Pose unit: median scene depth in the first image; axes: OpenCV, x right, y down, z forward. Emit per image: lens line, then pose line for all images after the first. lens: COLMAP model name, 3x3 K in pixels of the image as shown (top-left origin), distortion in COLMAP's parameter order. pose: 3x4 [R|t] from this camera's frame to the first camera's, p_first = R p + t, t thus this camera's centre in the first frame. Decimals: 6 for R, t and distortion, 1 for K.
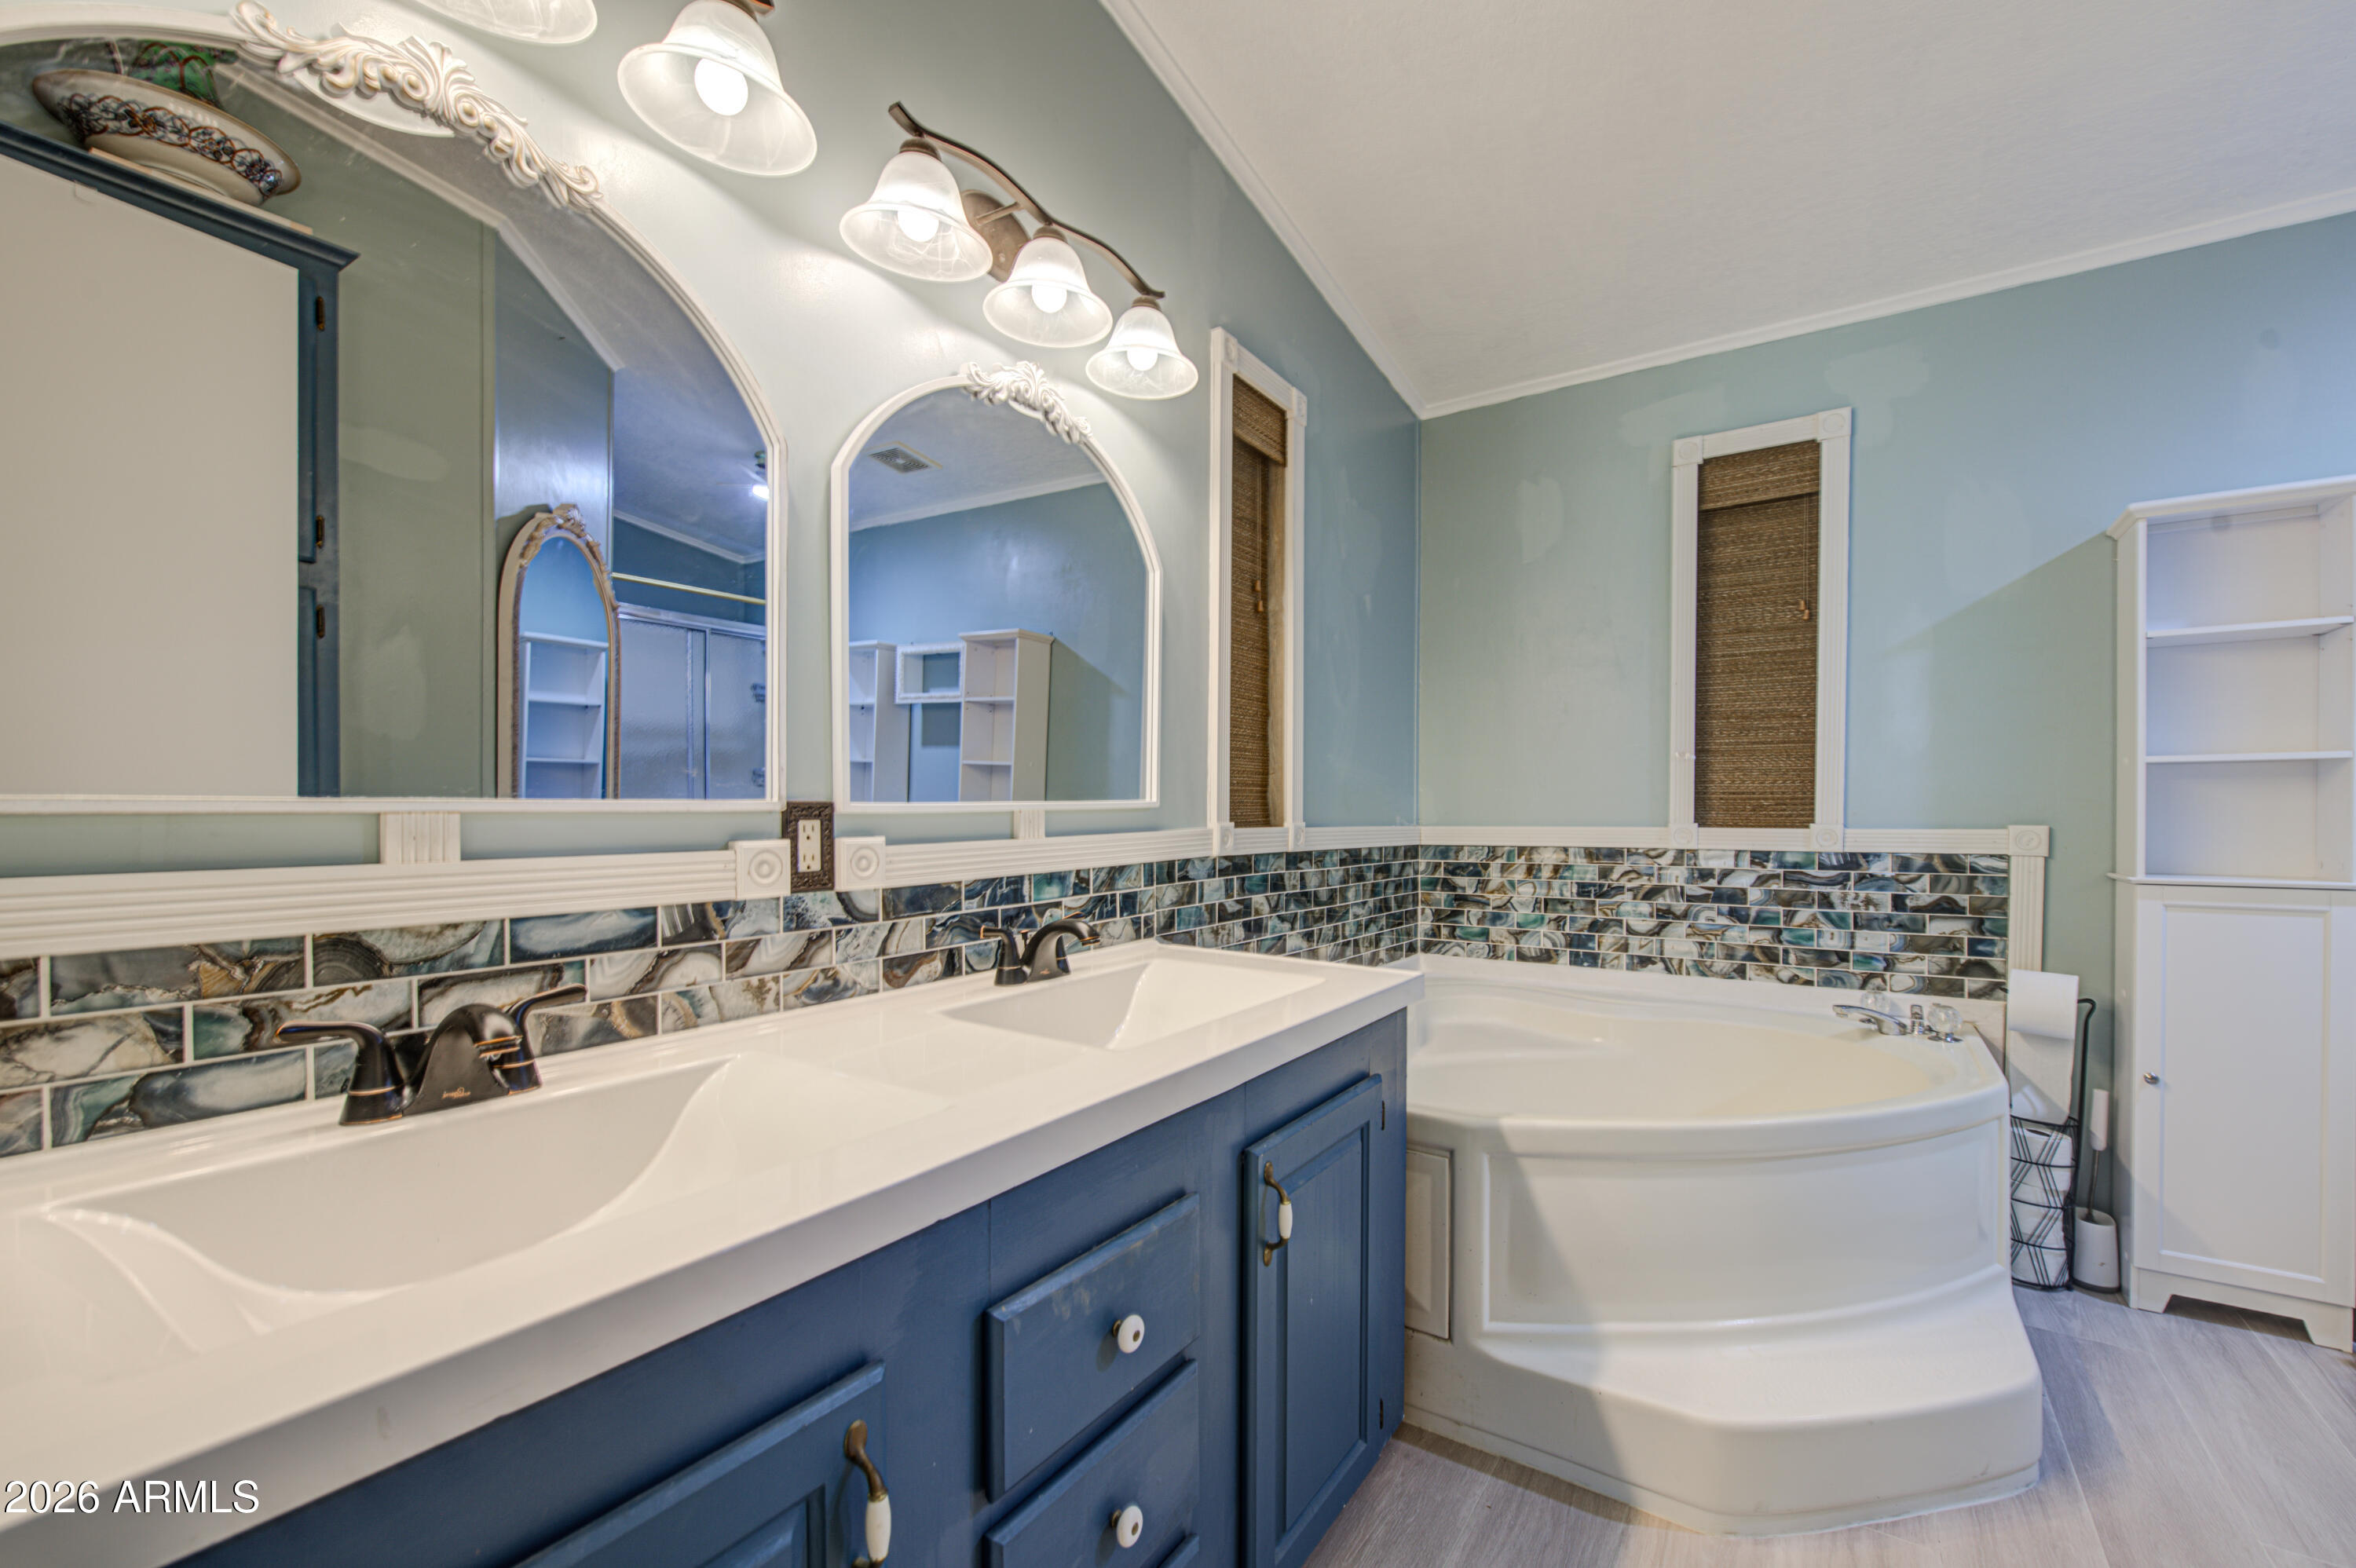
lens RADIAL K [[961.7, 0, 1187.9], [0, 961.7, 826.3], [0, 0, 1]] dist [-0.002270, -0.001463]
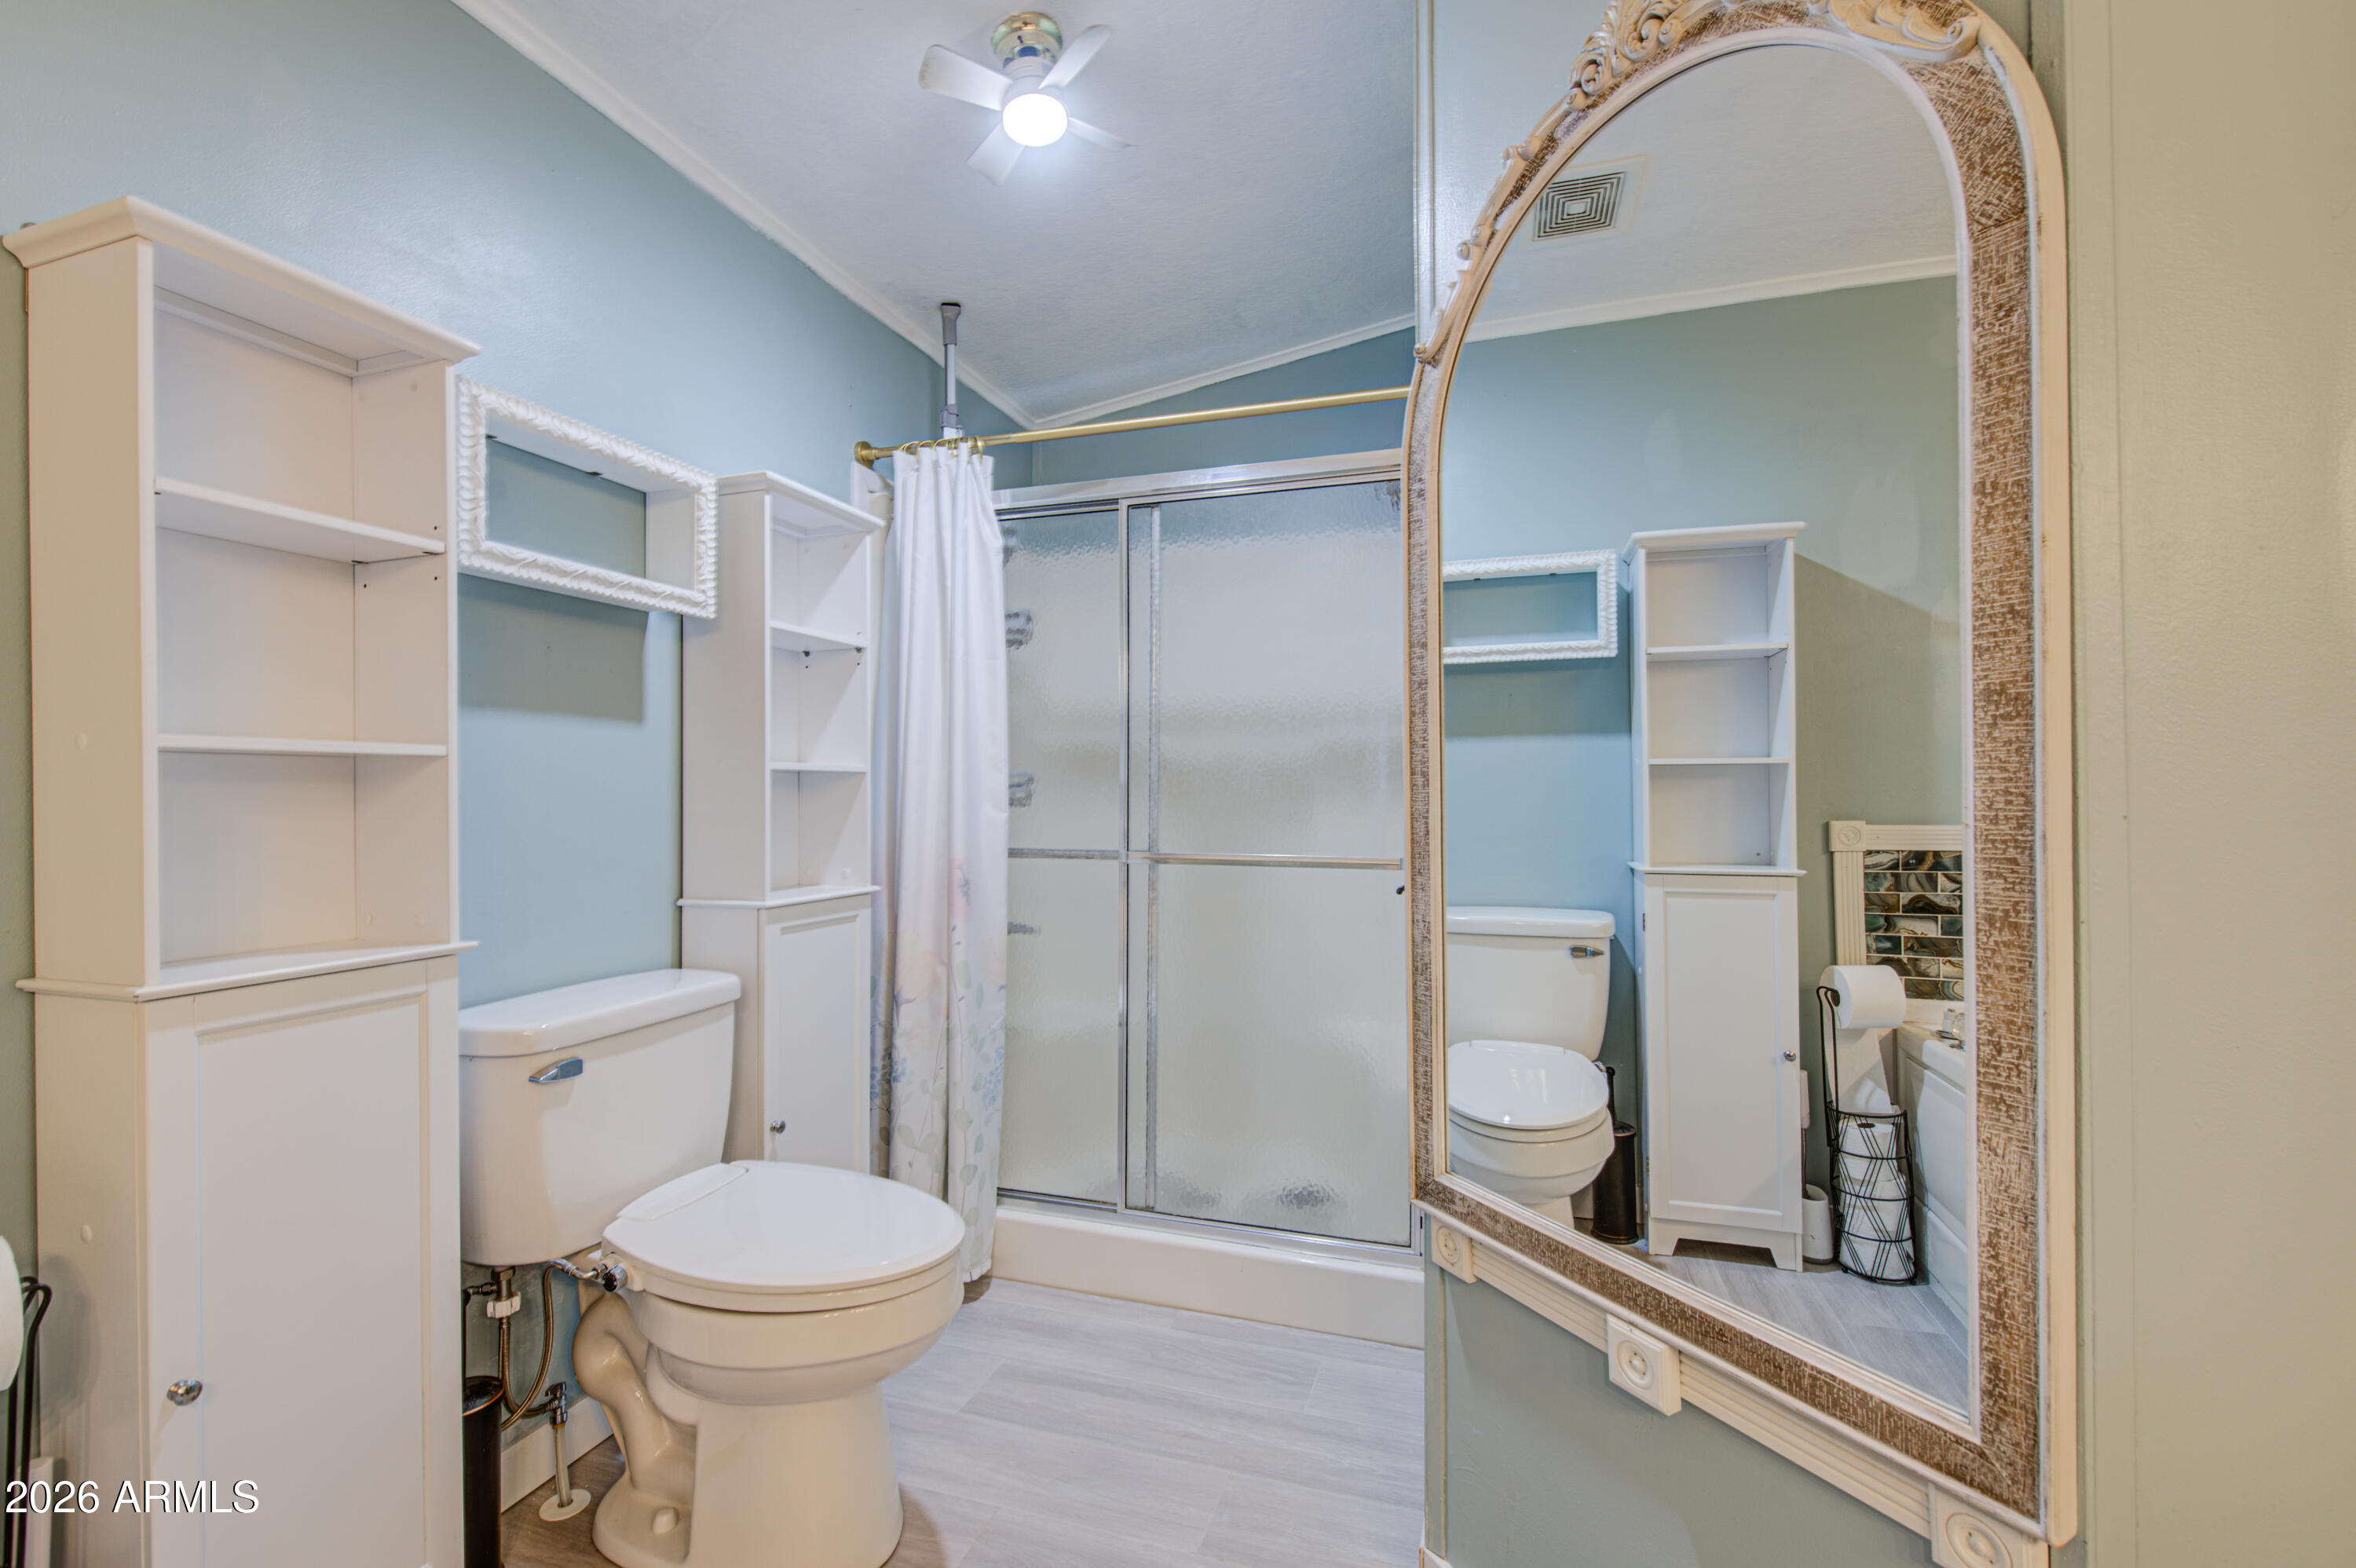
lens RADIAL K [[1004.6, 0, 1188.3], [0, 1004.6, 788.2], [0, 0, 1]] dist [-0.000335, -0.002931]
pose [[-0.274357, 0.008774, 0.961588, 0.341500], [0.021646, 0.999761, -0.002946, -0.029921], [-0.961384, 0.020006, -0.274482, 0.584823]]
